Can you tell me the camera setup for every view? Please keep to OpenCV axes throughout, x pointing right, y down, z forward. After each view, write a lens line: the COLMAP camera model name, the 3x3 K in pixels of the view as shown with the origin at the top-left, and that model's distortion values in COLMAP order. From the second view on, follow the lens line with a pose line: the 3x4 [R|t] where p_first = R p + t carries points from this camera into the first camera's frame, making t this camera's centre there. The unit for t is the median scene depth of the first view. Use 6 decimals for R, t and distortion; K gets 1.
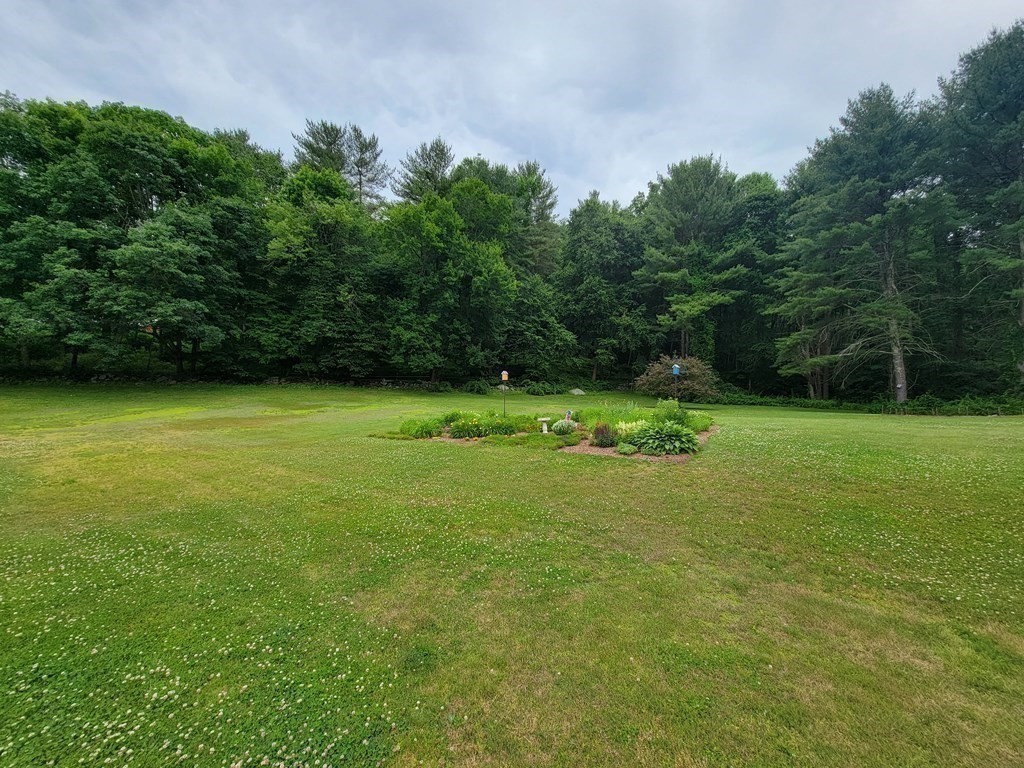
lens RADIAL K [[399.2, 0, 518.8], [0, 399.2, 412.3], [0, 0, 1]] dist [-0.004954, 0.000832]
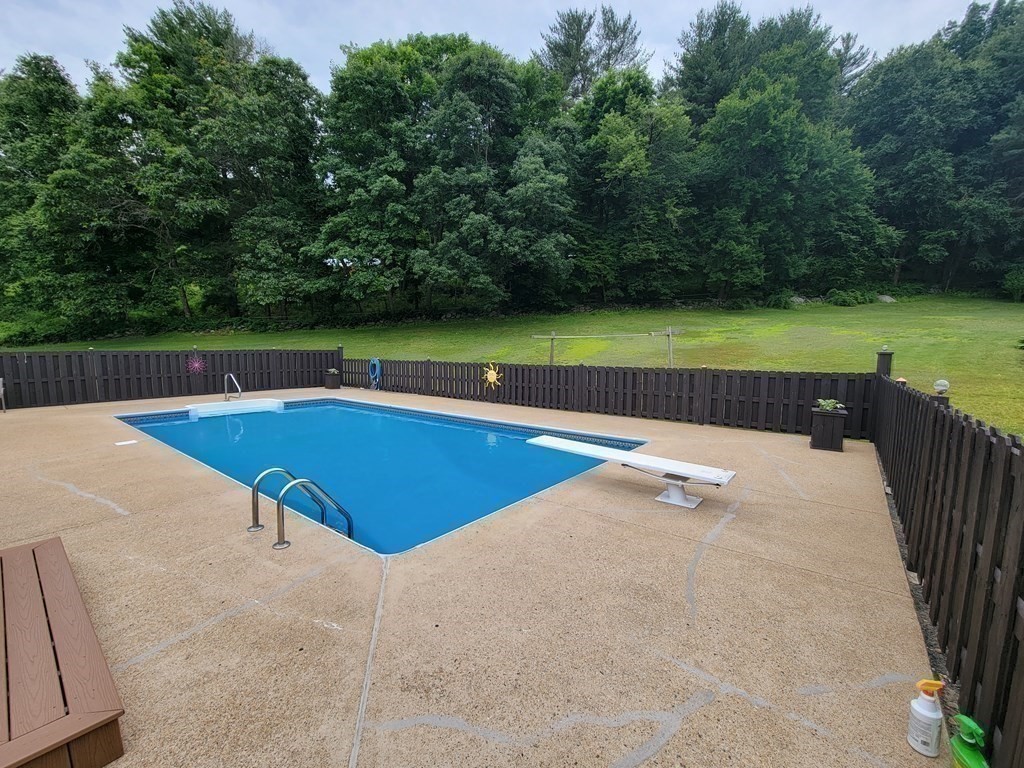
lens RADIAL K [[399.2, 0, 522.5], [0, 399.2, 407.8], [0, 0, 1]] dist [-0.004954, 0.000832]
pose [[0.966260, -0.004614, -0.257528, -0.414380], [0.053189, 0.981863, 0.181976, -0.021898], [0.252018, -0.189534, 0.948980, -0.056833]]
